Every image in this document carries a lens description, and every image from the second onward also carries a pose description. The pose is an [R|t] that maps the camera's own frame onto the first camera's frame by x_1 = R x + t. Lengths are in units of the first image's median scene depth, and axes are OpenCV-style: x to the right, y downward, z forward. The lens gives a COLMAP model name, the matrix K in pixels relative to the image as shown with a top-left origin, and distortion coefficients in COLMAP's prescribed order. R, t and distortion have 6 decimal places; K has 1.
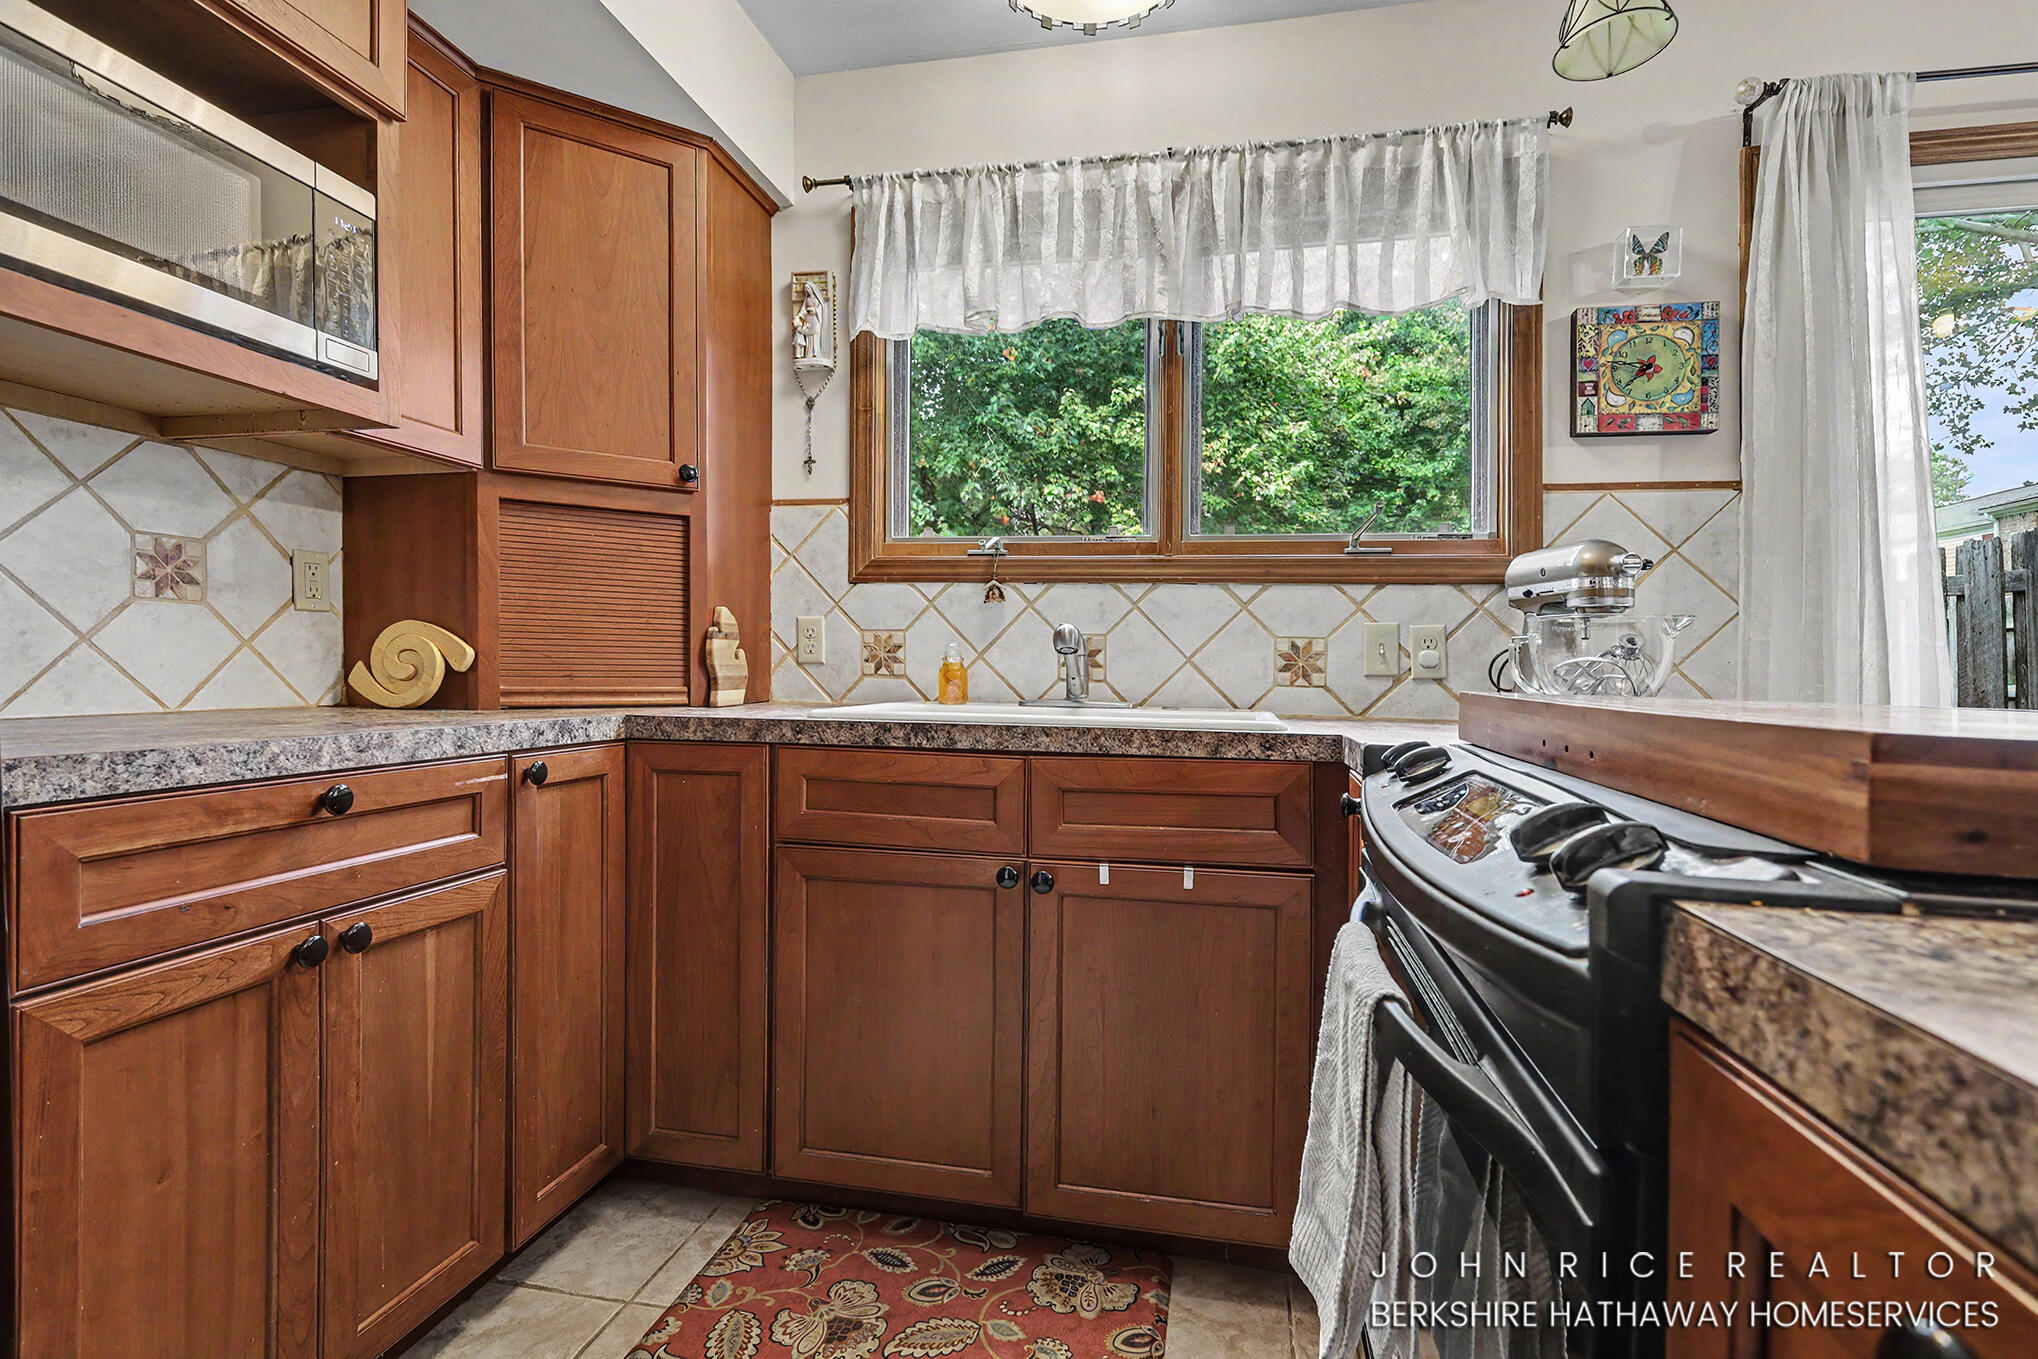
lens RADIAL K [[941.2, 0, 1003.2], [0, 941.2, 663.4], [0, 0, 1]] dist [0.003353, 0.000322]
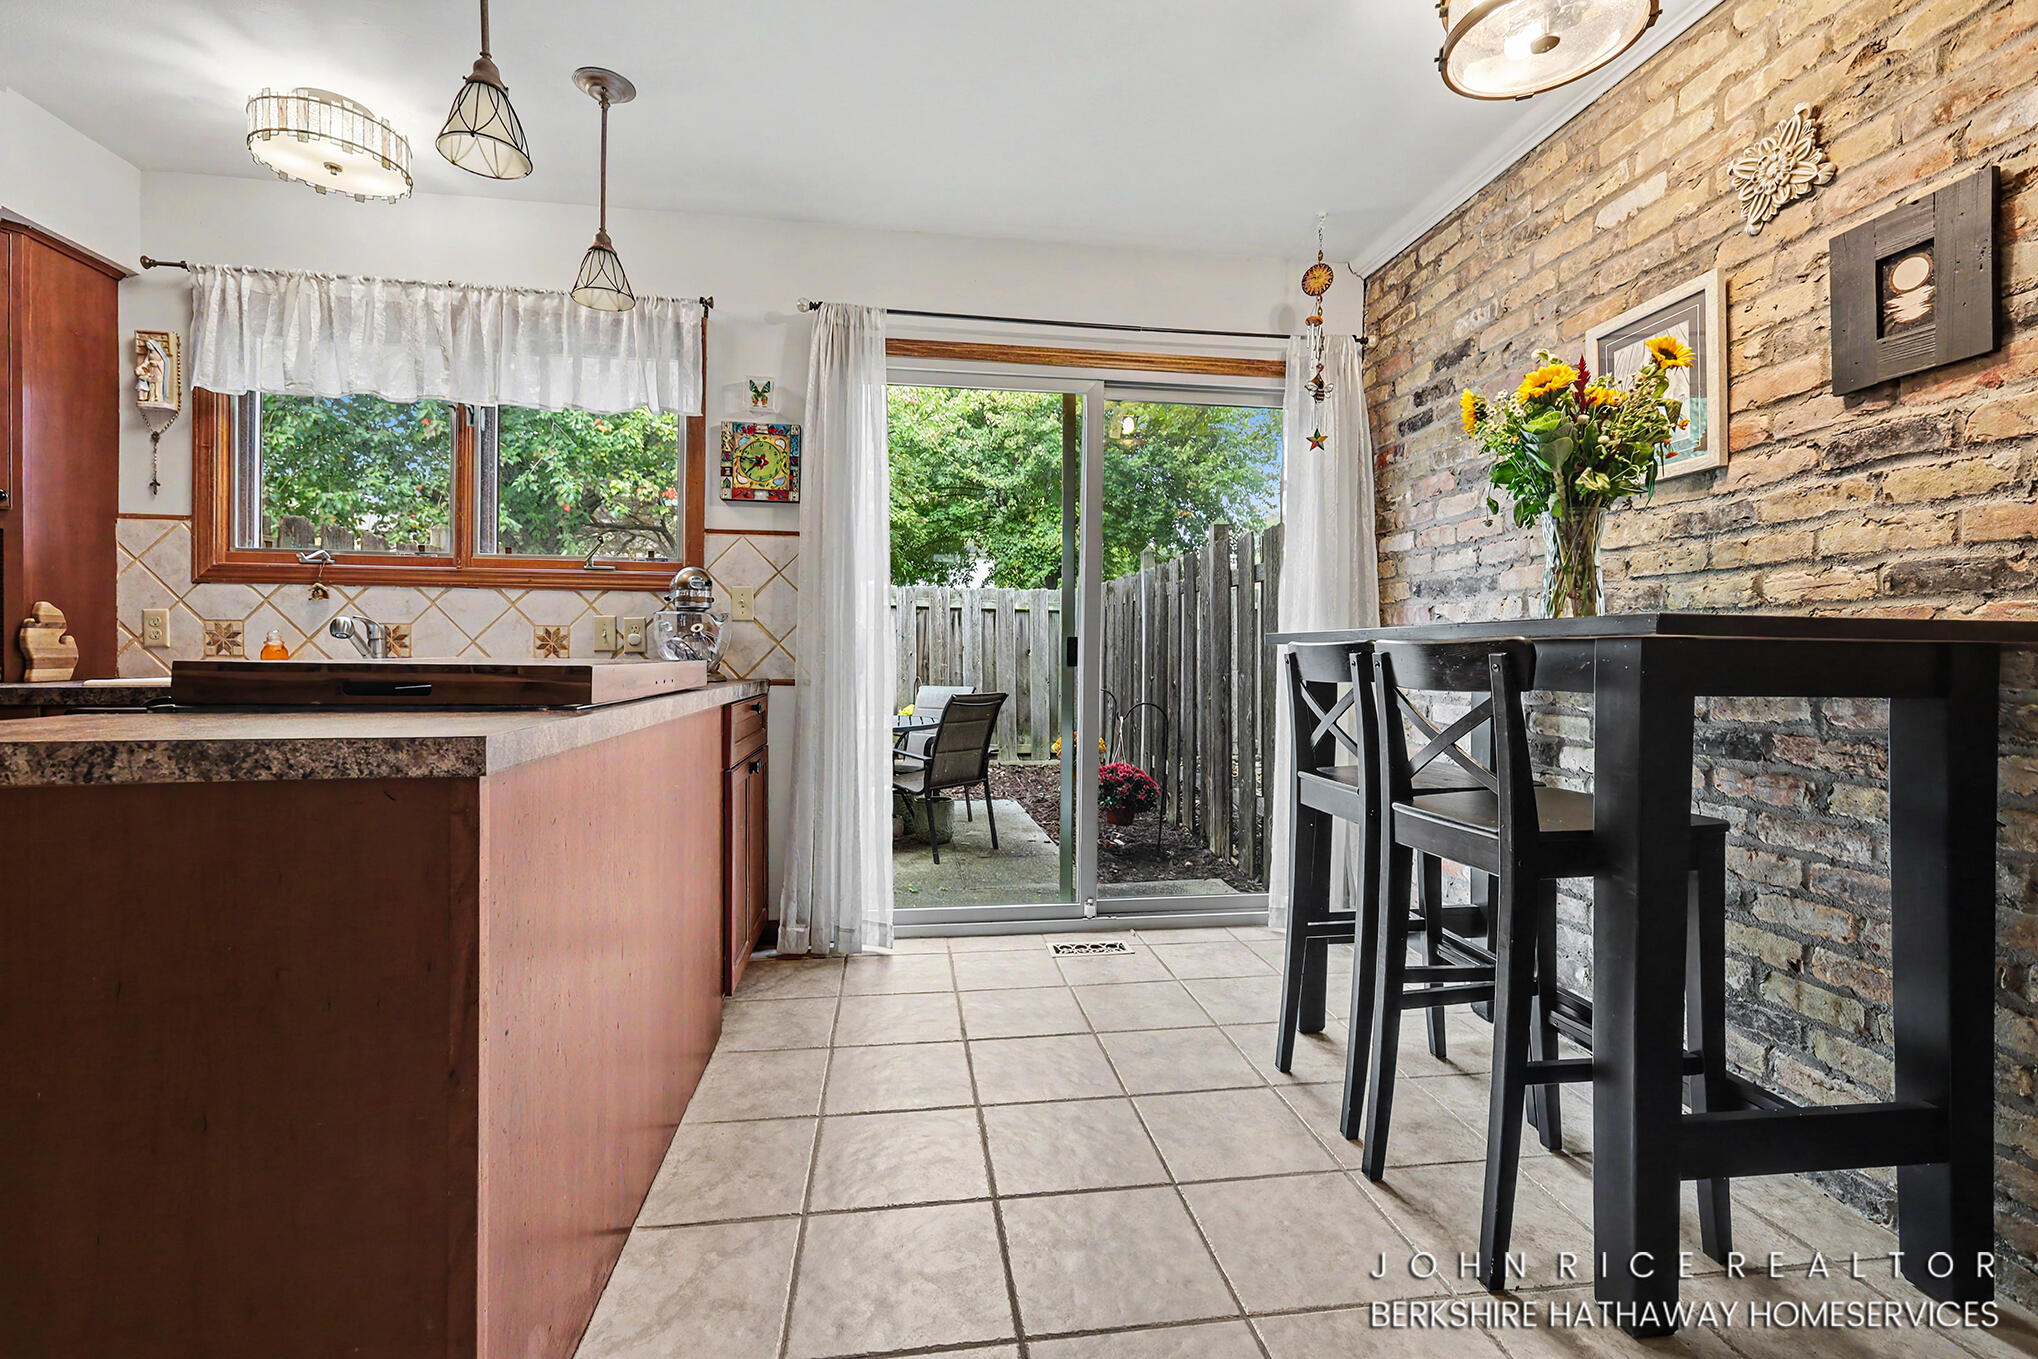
lens RADIAL K [[897.8, 0, 1004.6], [0, 897.8, 646.6], [0, 0, 1]] dist [-0.001254, 0.000060]
pose [[0.938652, -0.009319, 0.344741, 0.489081], [0.009338, 0.999955, 0.001606, 0.009023], [-0.344741, 0.001712, 0.938696, -0.554455]]
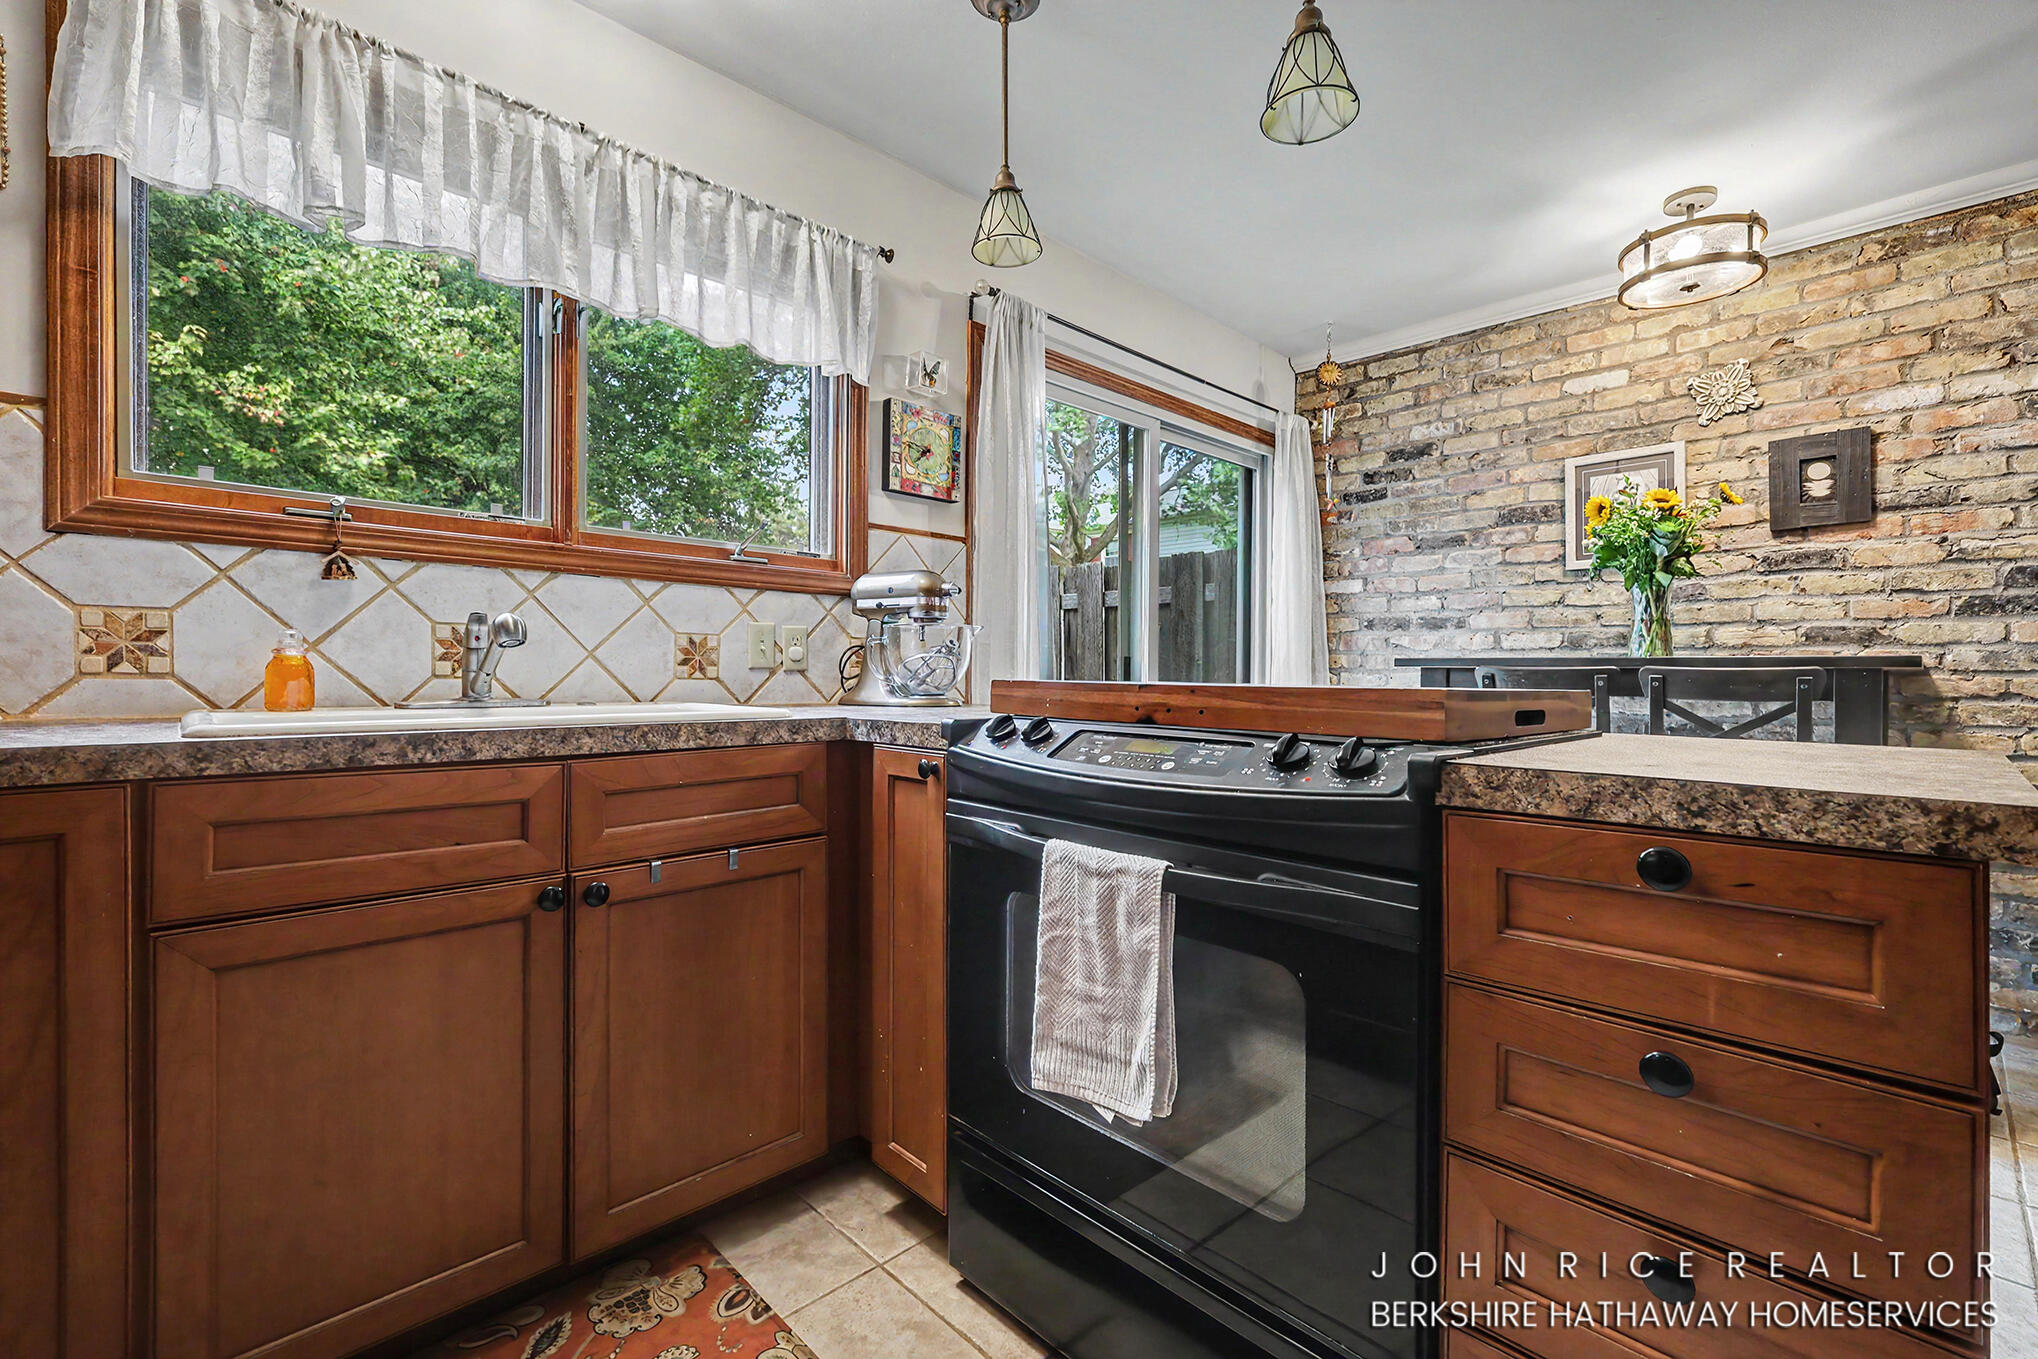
lens RADIAL K [[893.6, 0, 1015.5], [0, 893.6, 656.8], [0, 0, 1]] dist [-0.001105, 0.000003]
pose [[0.552545, 0.001520, 0.833482, -0.337623], [-0.002953, 0.999996, 0.000134, -0.002105], [-0.833478, -0.002535, 0.552547, 0.123076]]
